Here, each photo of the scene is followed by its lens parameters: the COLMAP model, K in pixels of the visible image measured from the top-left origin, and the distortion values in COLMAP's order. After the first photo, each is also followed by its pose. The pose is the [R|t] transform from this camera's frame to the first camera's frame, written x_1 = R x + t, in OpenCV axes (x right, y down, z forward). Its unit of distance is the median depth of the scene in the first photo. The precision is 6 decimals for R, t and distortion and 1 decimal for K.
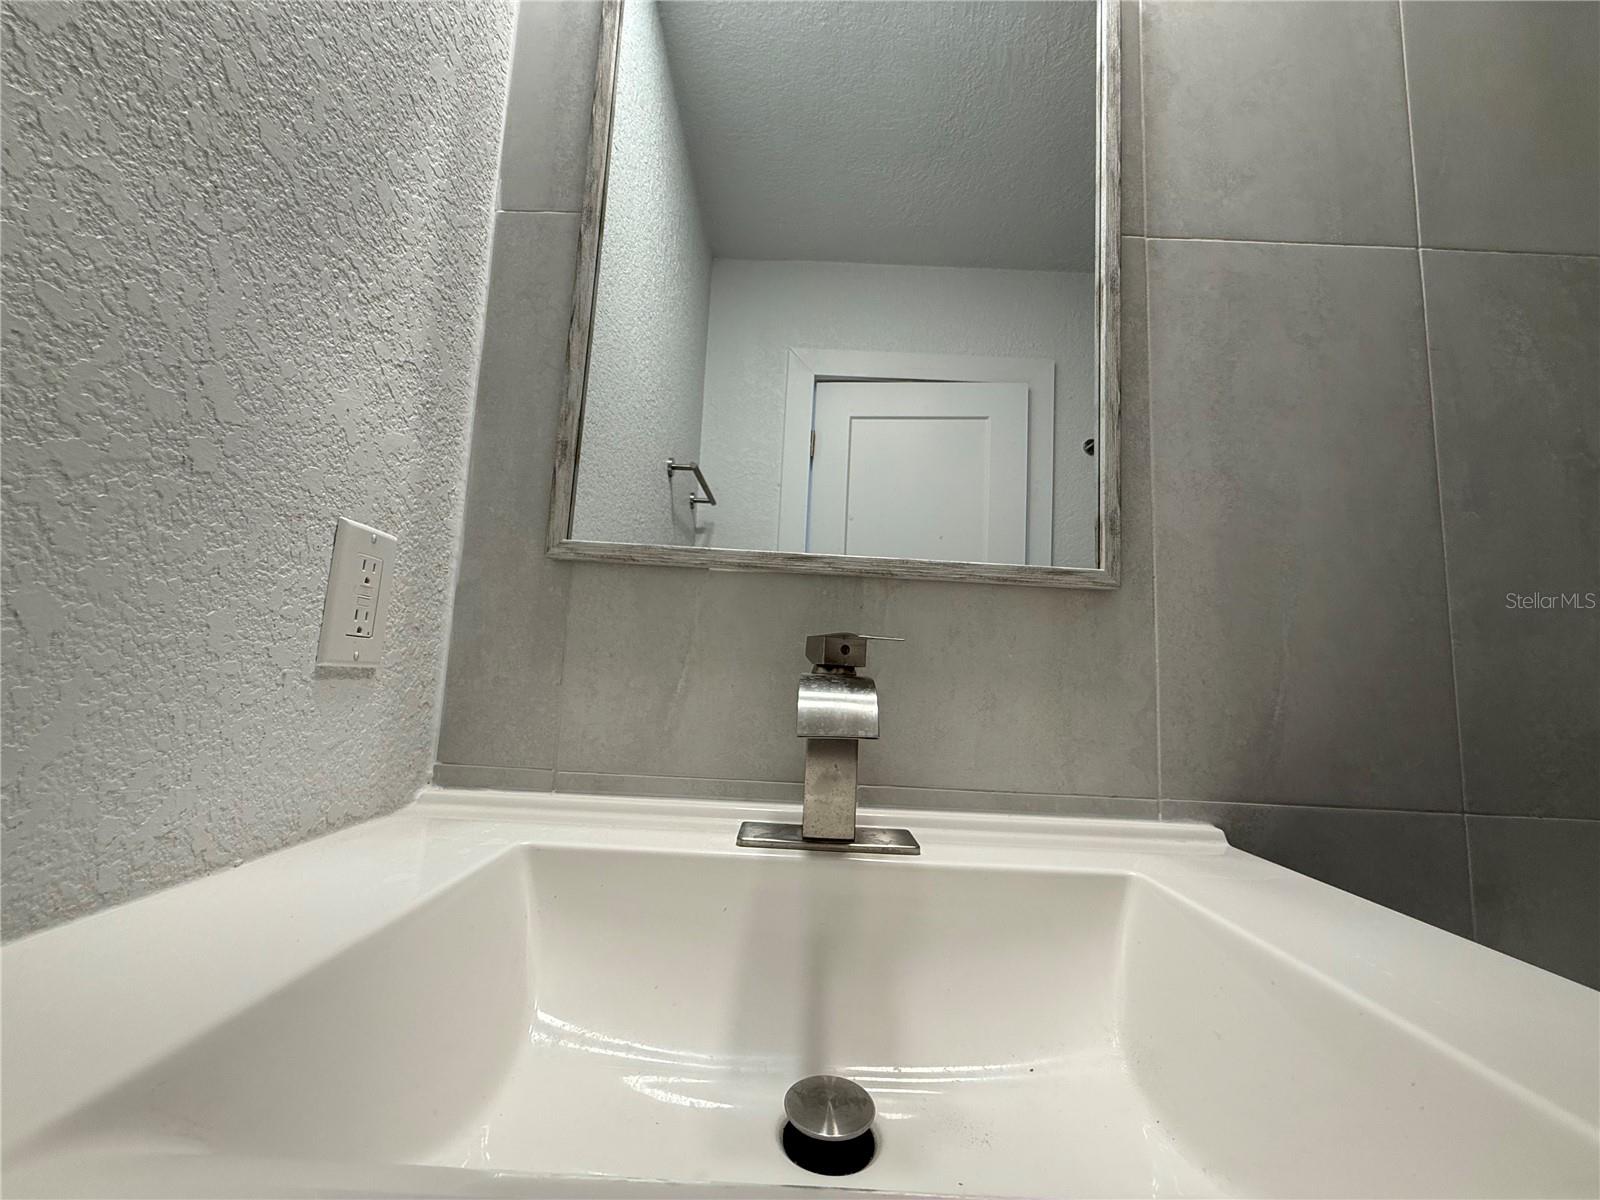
lens RADIAL K [[638.3, 0, 795.5], [0, 638.3, 598.1], [0, 0, 1]] dist [0.000353, -0.000079]
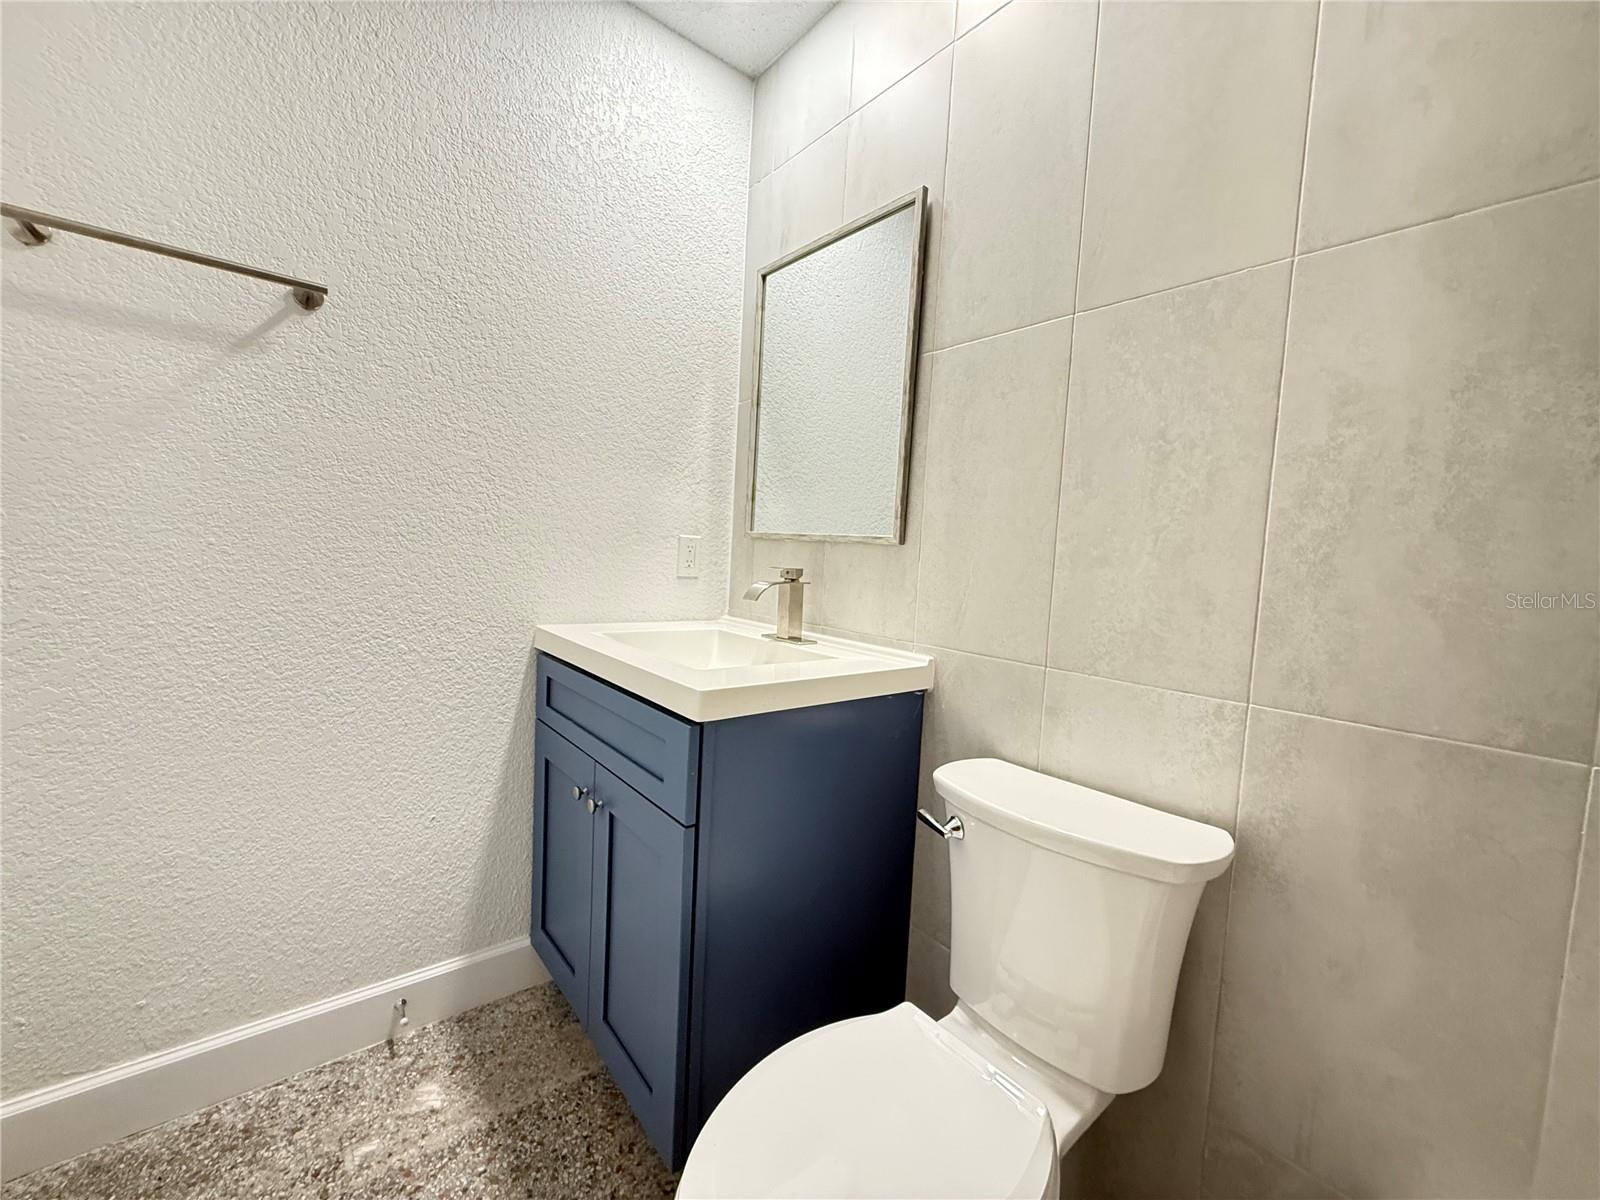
lens RADIAL K [[638.3, 0, 795.5], [0, 638.3, 598.1], [0, 0, 1]] dist [0.000353, -0.000079]
pose [[0.631477, 0.041765, -0.774269, 1.853017], [0.069484, 0.991483, 0.110152, -0.091794], [0.772275, -0.123358, 0.623196, -0.585158]]
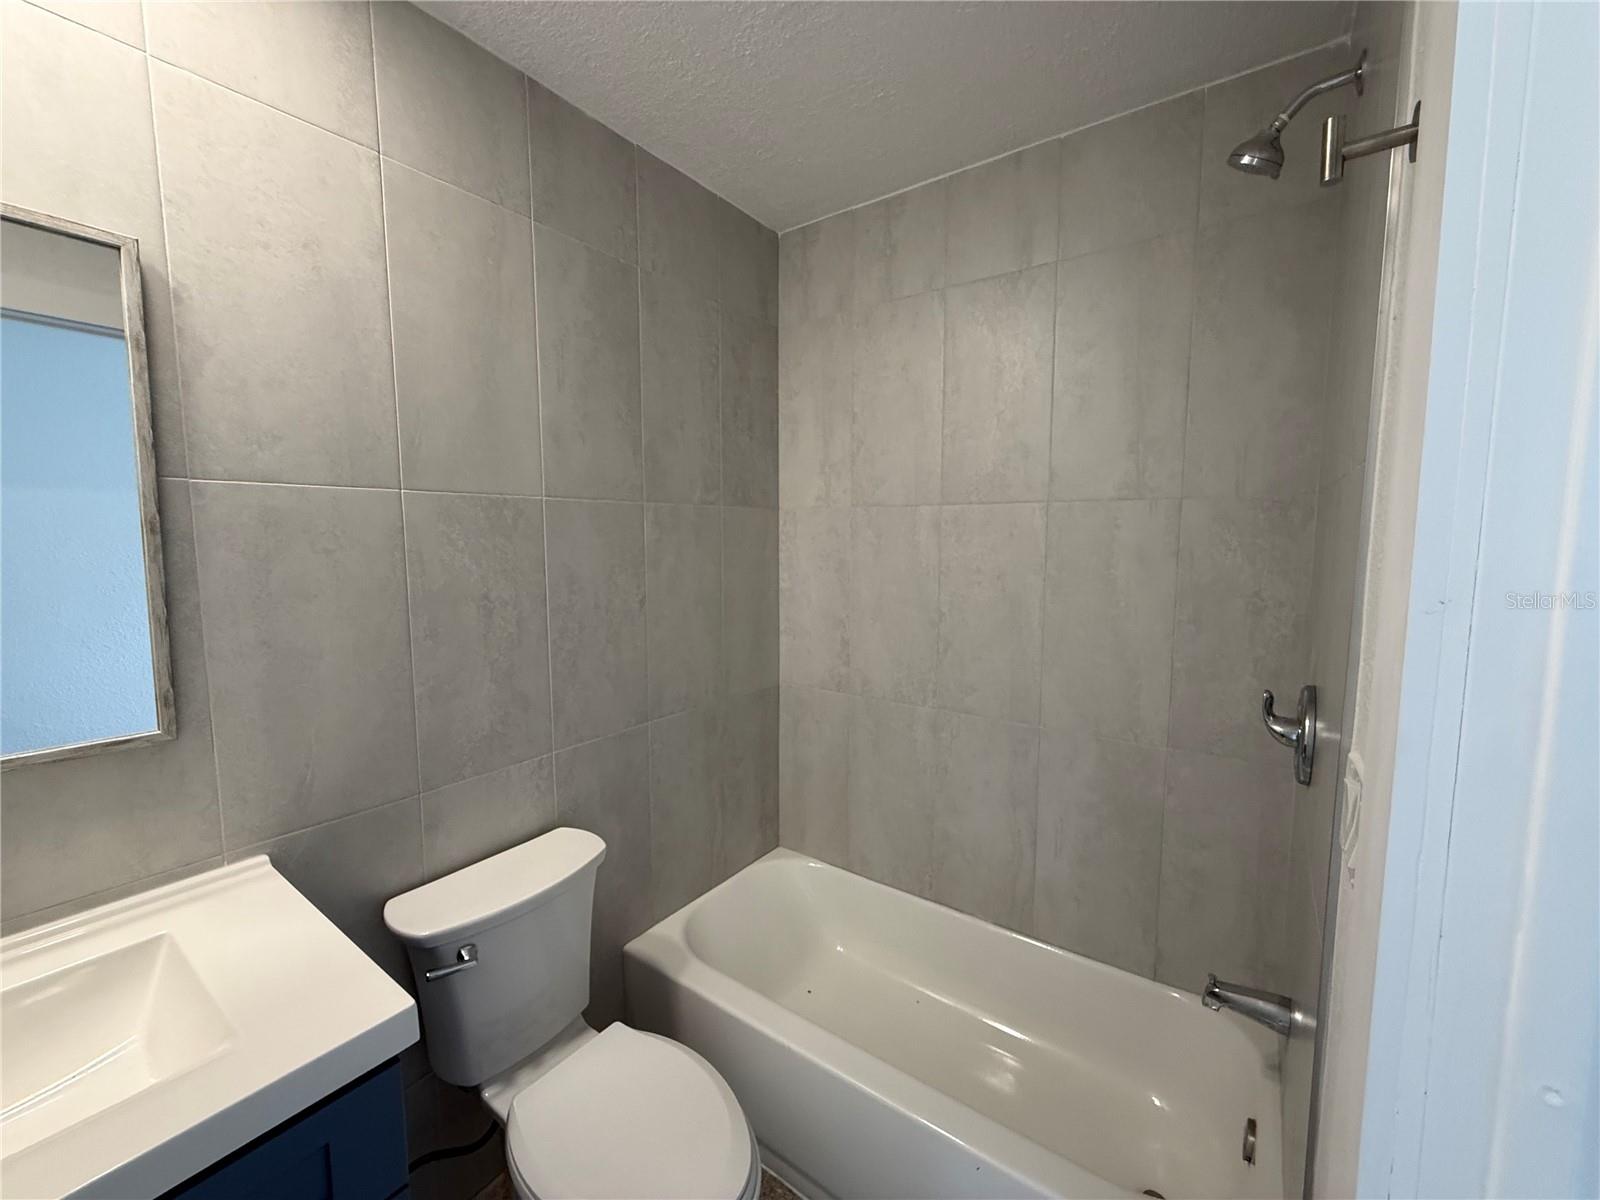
lens RADIAL K [[638.3, 0, 795.5], [0, 638.3, 598.1], [0, 0, 1]] dist [0.000353, -0.000079]
pose [[0.591580, -0.125747, 0.796380, 0.199704], [-0.068481, 0.976356, 0.205035, -0.723145], [-0.803332, -0.175831, 0.568982, -0.946104]]
